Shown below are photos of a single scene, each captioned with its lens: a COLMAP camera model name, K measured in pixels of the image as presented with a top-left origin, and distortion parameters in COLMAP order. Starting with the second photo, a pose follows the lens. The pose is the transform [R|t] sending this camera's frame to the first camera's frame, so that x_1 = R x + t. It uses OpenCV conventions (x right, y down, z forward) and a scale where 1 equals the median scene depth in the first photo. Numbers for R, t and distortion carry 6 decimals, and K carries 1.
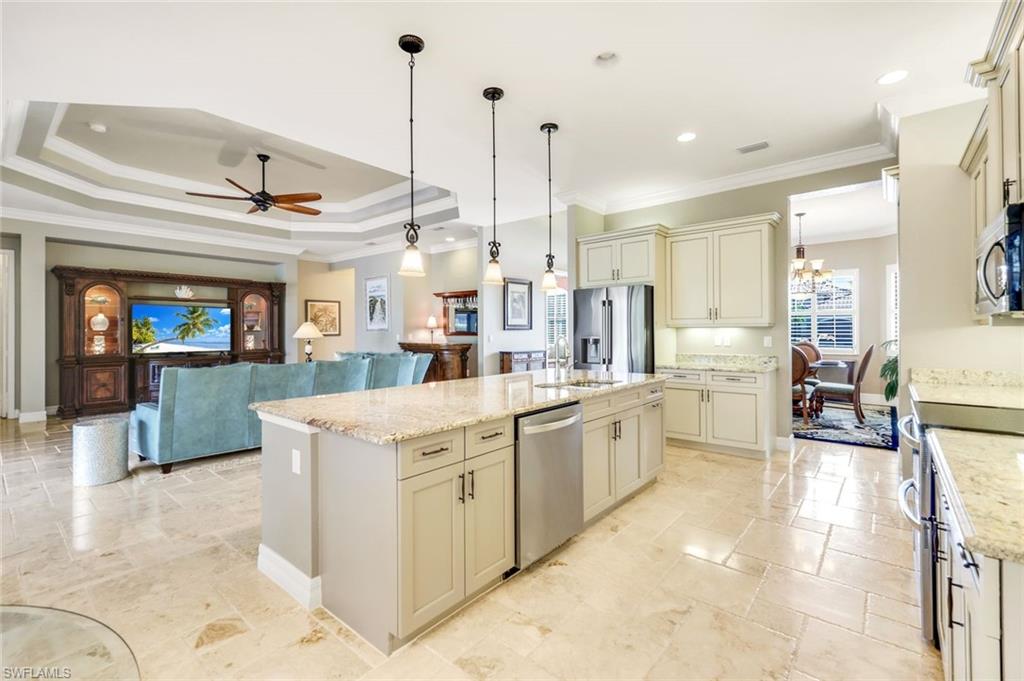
lens RADIAL K [[449.0, 0, 513.6], [0, 449.0, 333.7], [0, 0, 1]] dist [0.001875, 0.000500]
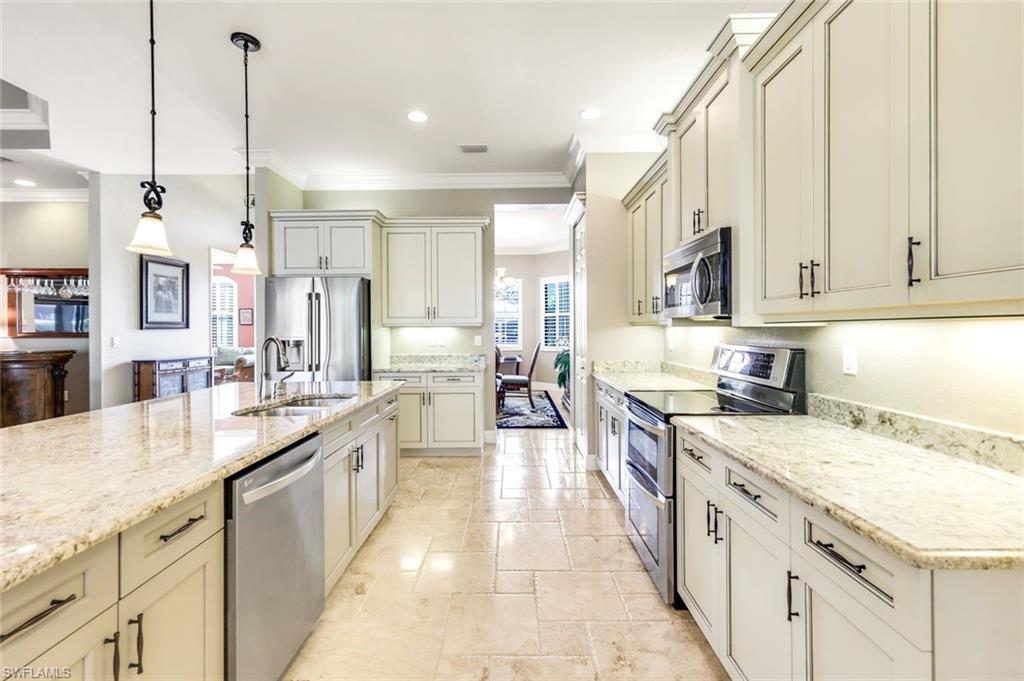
lens RADIAL K [[449.0, 0, 516.8], [0, 449.0, 330.8], [0, 0, 1]] dist [0.001875, 0.000500]
pose [[0.764796, -0.000698, 0.644272, -0.035501], [0.004362, 0.999982, -0.004095, -0.000692], [-0.644258, 0.005942, 0.764785, 0.135664]]
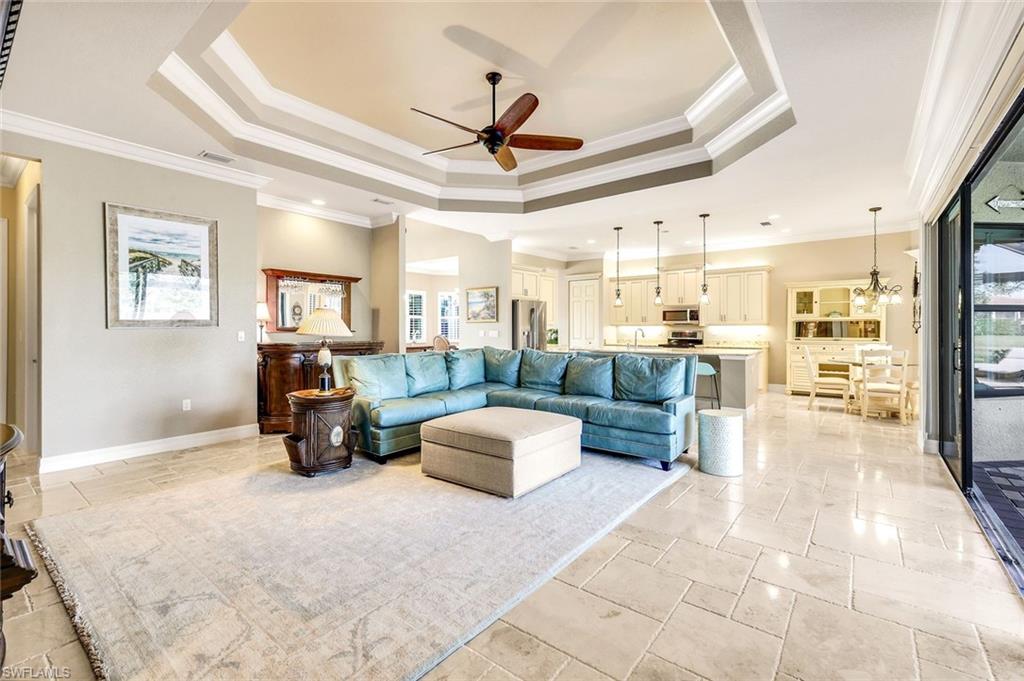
lens RADIAL K [[449.0, 0, 516.8], [0, 449.0, 327.3], [0, 0, 1]] dist [0.001875, 0.000500]
pose [[-0.037507, 0.007254, 0.999270, -1.445612], [0.008502, 0.999940, -0.006940, 0.007015], [-0.999260, 0.008236, -0.037567, 1.134573]]
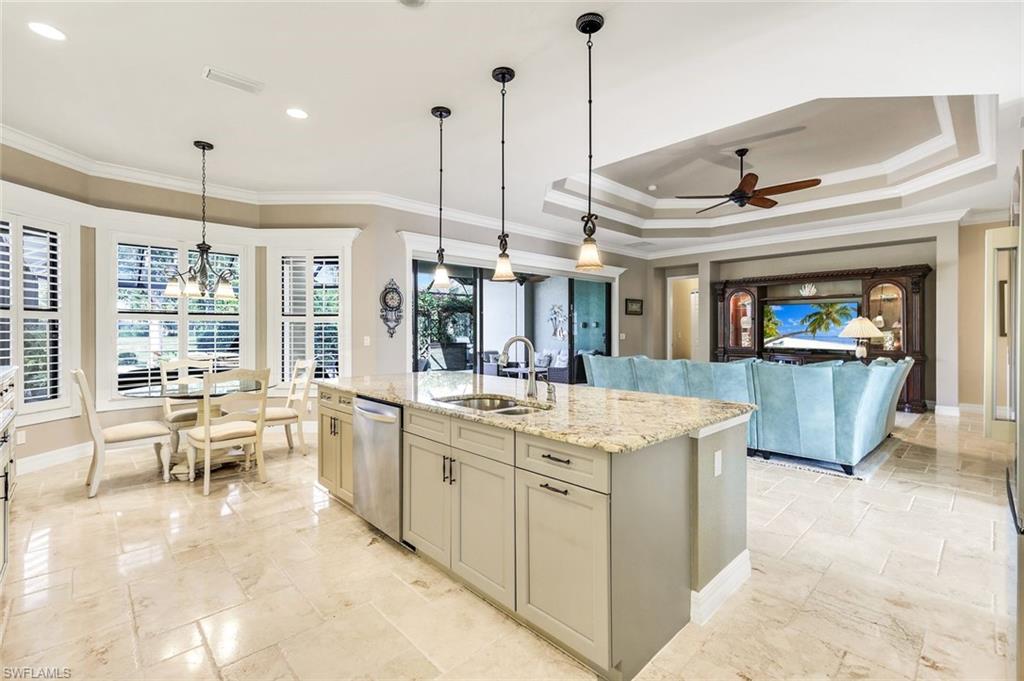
lens RADIAL K [[449.0, 0, 507.8], [0, 449.0, 331.9], [0, 0, 1]] dist [0.001875, 0.000500]
pose [[-0.121995, 0.008307, -0.992496, 0.545622], [-0.004344, 0.999951, 0.008904, -0.006443], [0.992521, 0.005398, -0.121953, 0.694447]]
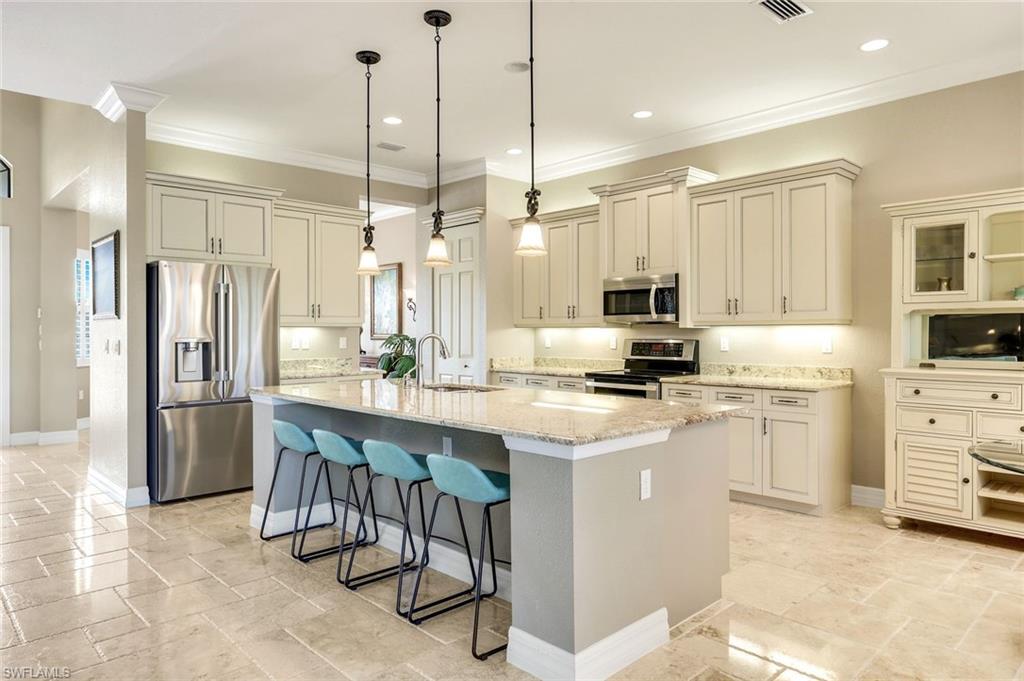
lens RADIAL K [[640.5, 0, 528.1], [0, 640.5, 330.9], [0, 0, 1]] dist [0.001334, 0.000810]
pose [[0.100548, 0.008562, 0.994895, -0.687304], [0.007790, 0.999926, -0.009393, 0.007926], [-0.994902, 0.008695, 0.100474, 0.452335]]
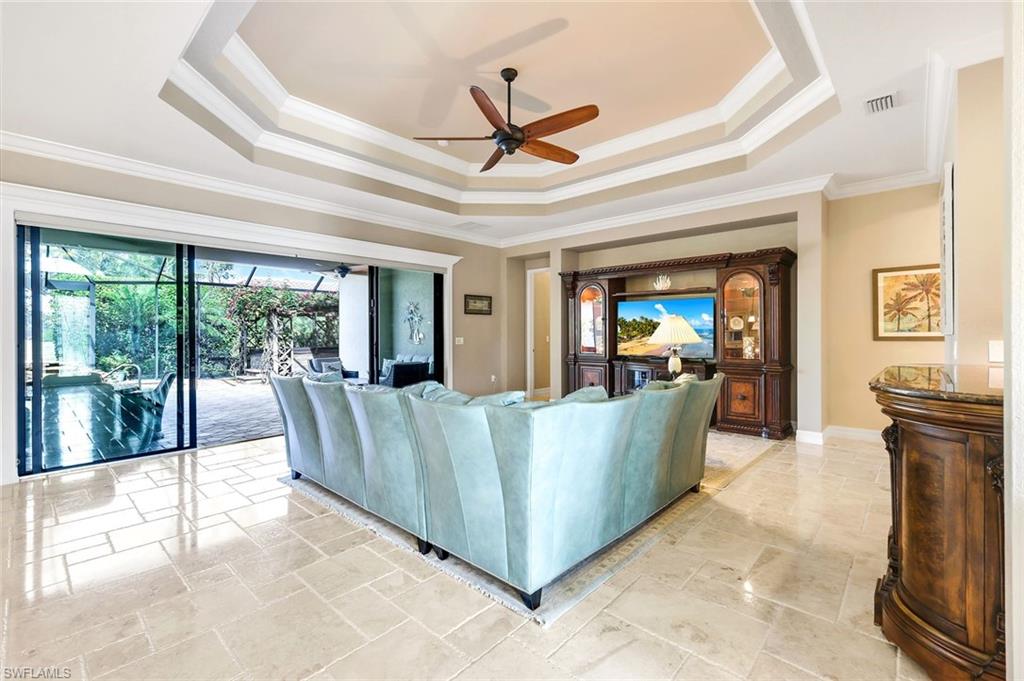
lens RADIAL K [[449.0, 0, 503.7], [0, 449.0, 332.8], [0, 0, 1]] dist [0.001875, 0.000500]
pose [[-0.045074, 0.005555, -0.998968, 0.139697], [-0.002809, 0.999980, 0.005687, -0.008925], [0.998980, 0.003063, -0.045057, 1.152543]]
